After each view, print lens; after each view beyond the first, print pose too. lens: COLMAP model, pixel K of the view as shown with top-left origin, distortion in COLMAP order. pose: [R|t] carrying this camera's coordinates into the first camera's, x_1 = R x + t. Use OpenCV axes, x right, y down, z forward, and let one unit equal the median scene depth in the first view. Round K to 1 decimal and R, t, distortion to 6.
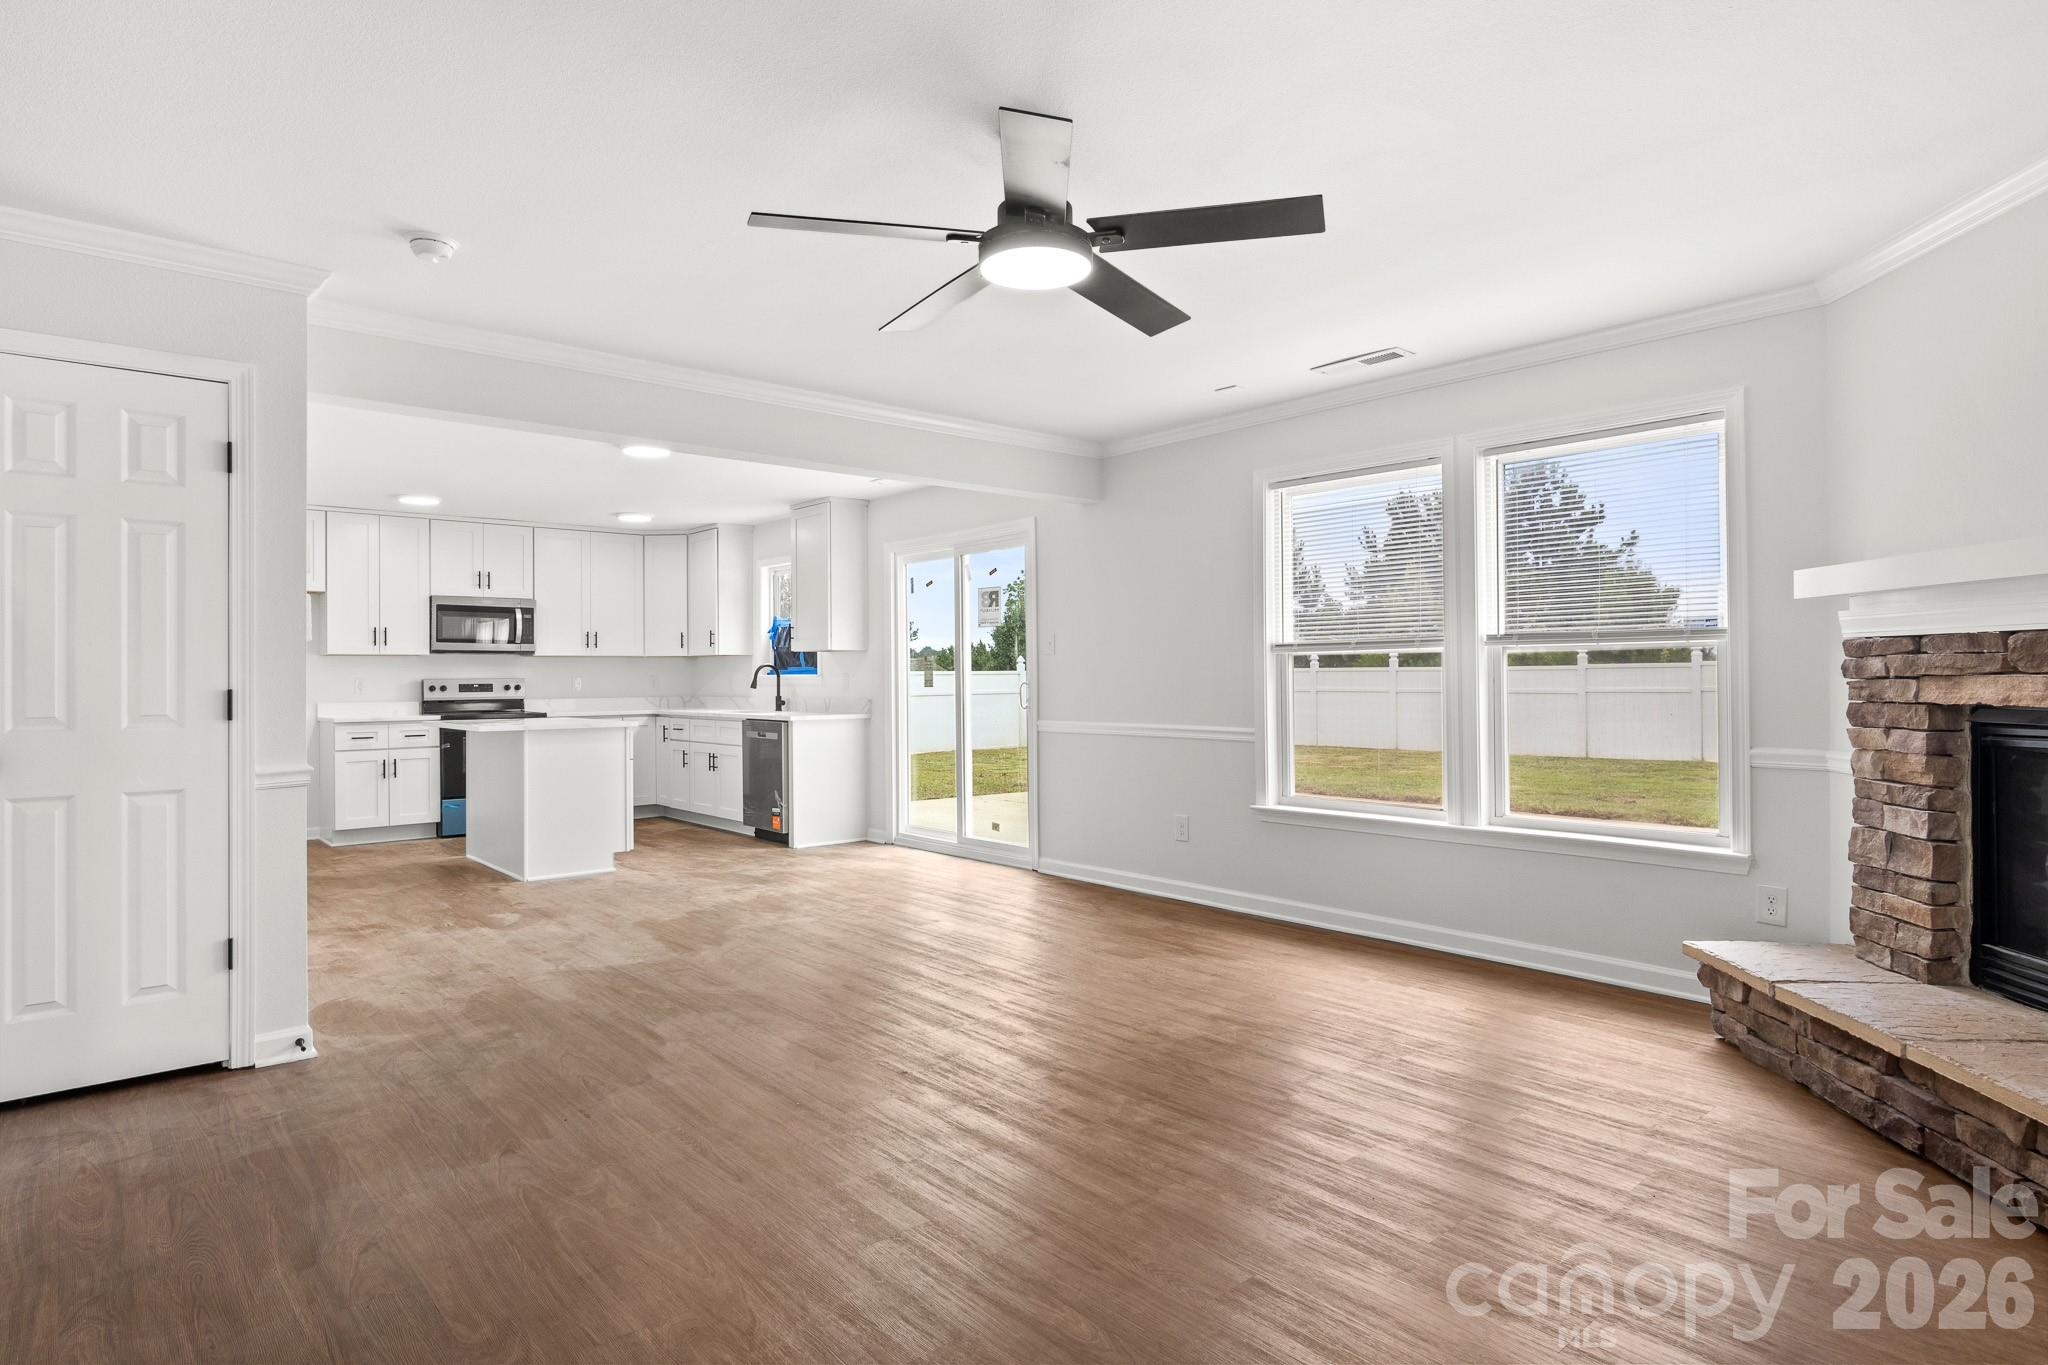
lens RADIAL K [[1122.5, 0, 1018.5], [0, 1122.5, 668.5], [0, 0, 1]] dist [-0.002148, -0.000221]
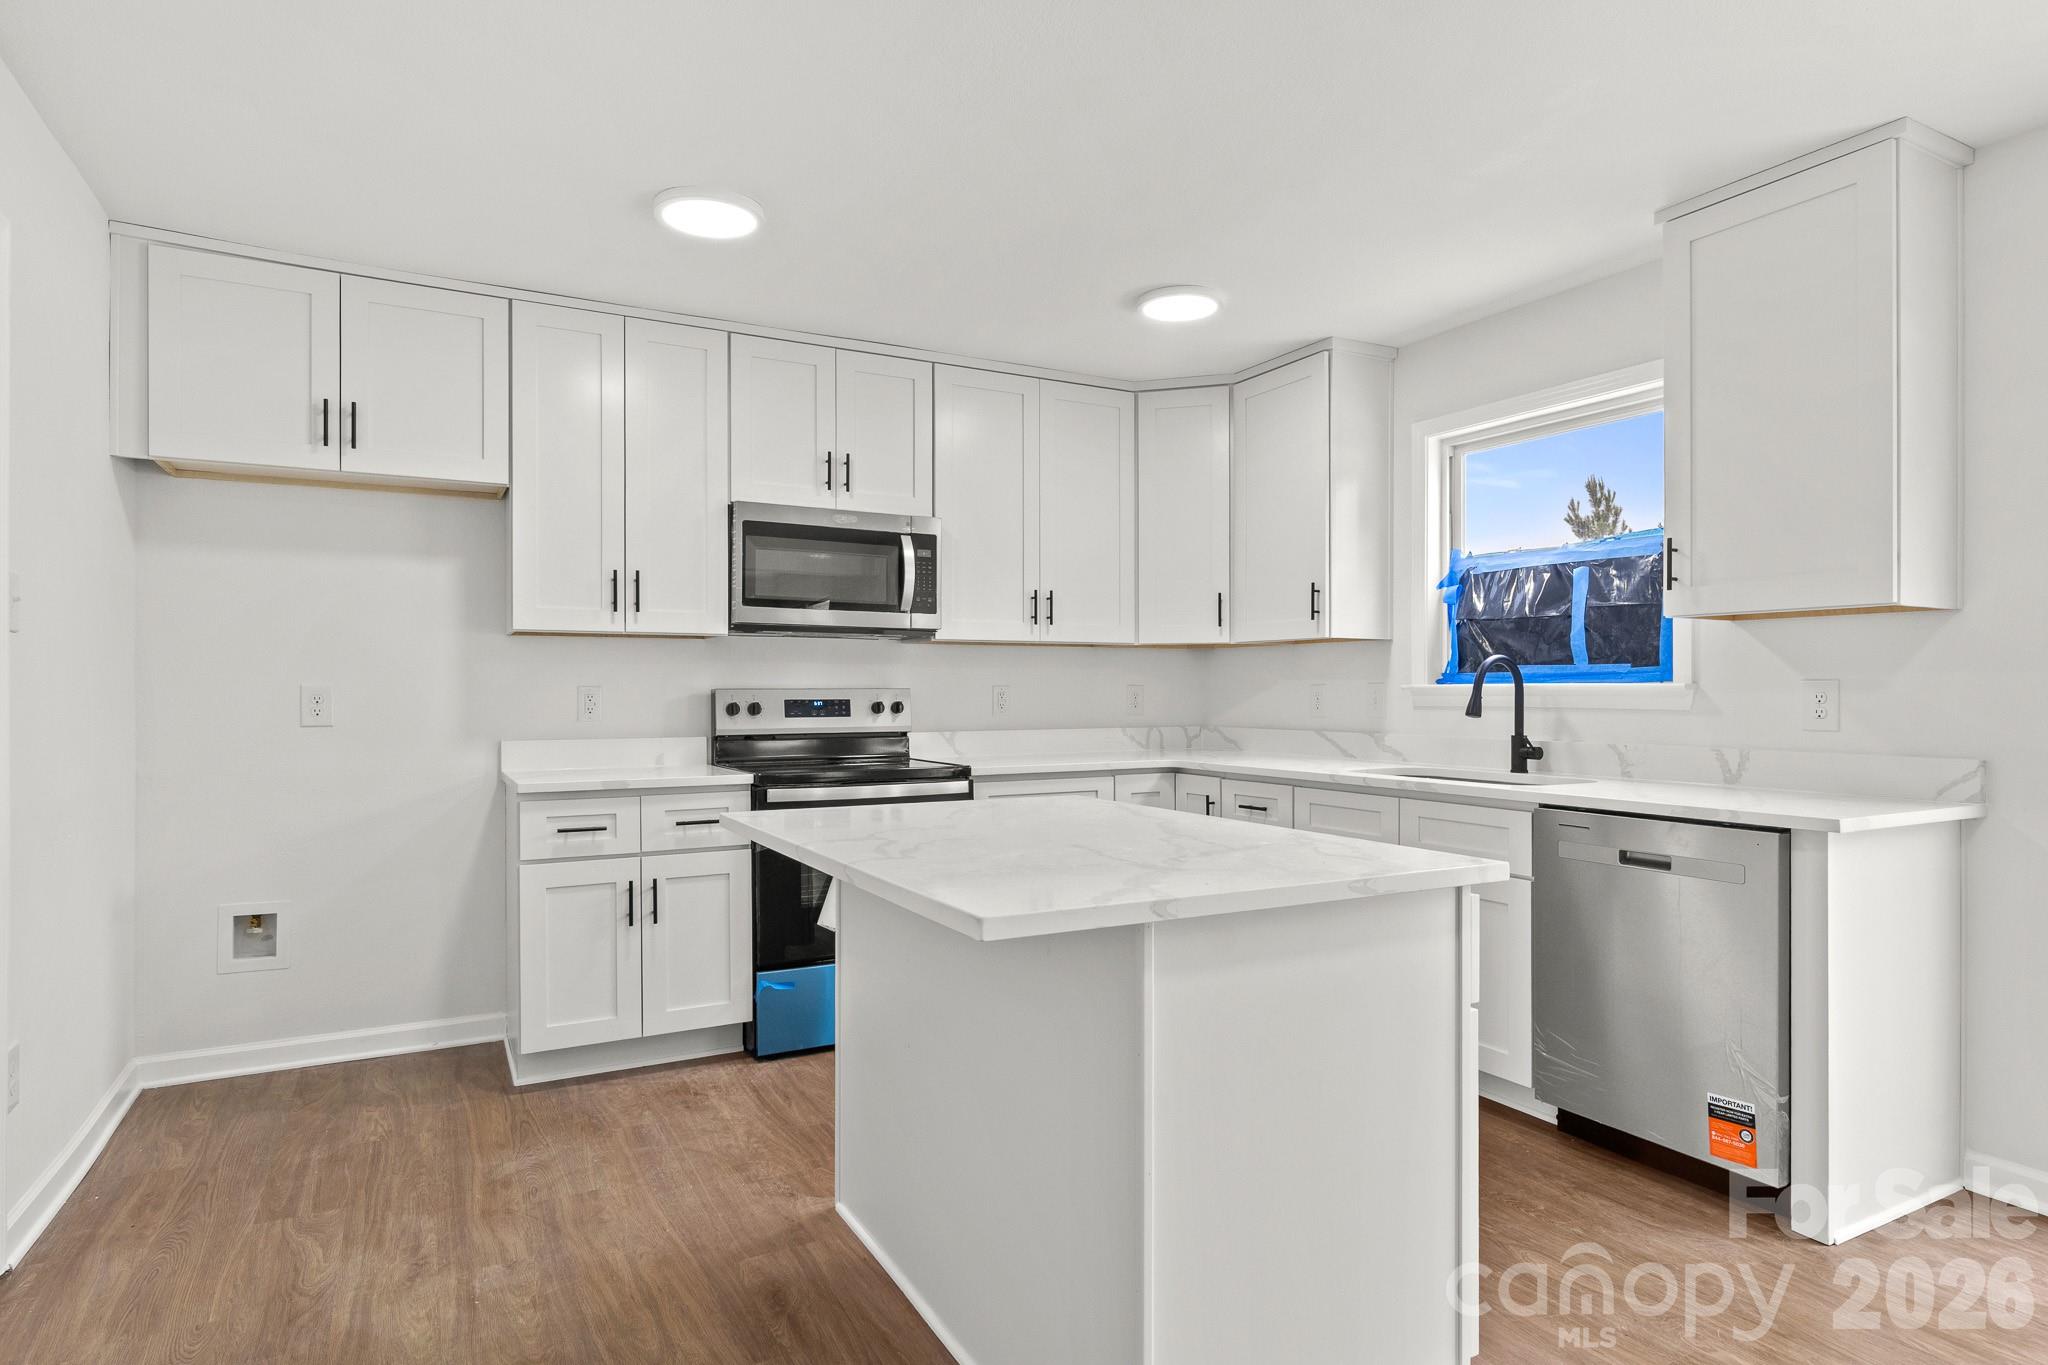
lens RADIAL K [[1118.2, 0, 1020.1], [0, 1118.2, 692.3], [0, 0, 1]] dist [-0.000563, 0.000087]
pose [[0.977311, 0.007115, -0.211690, -0.320069], [-0.004805, 0.999923, 0.011424, 0.005186], [0.211755, -0.010148, 0.977270, 0.594574]]
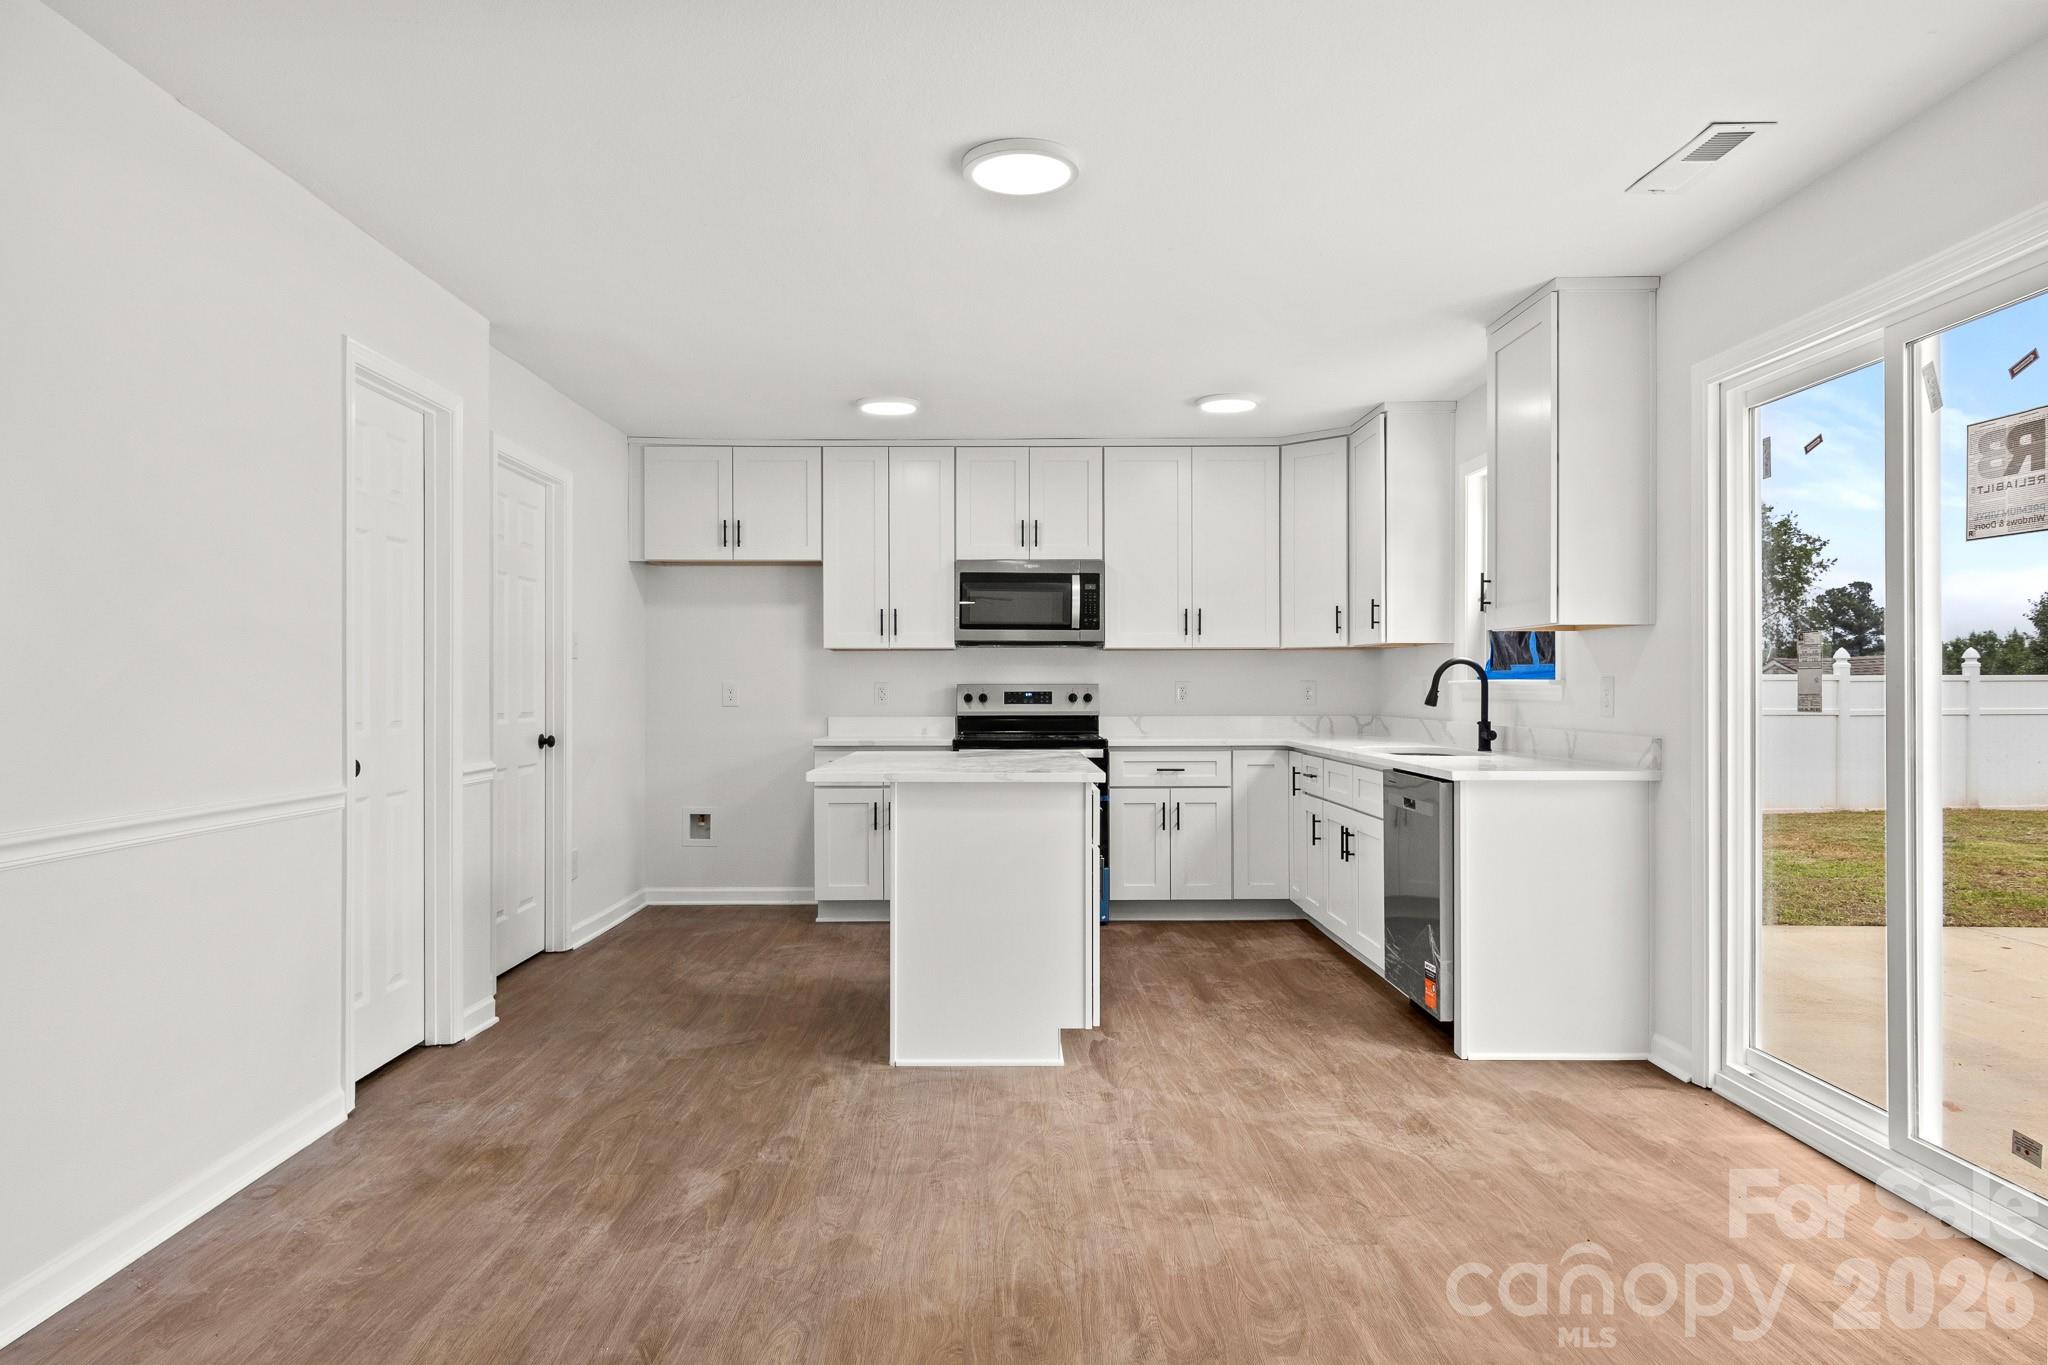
lens RADIAL K [[1272.9, 0, 1012.9], [0, 1272.9, 689.3], [0, 0, 1]] dist [0.004851, 0.000250]
pose [[0.765985, 0.008321, -0.642805, -0.006997], [0.000577, 0.999907, 0.013631, 0.002096], [0.642858, -0.010812, 0.765909, 0.442158]]
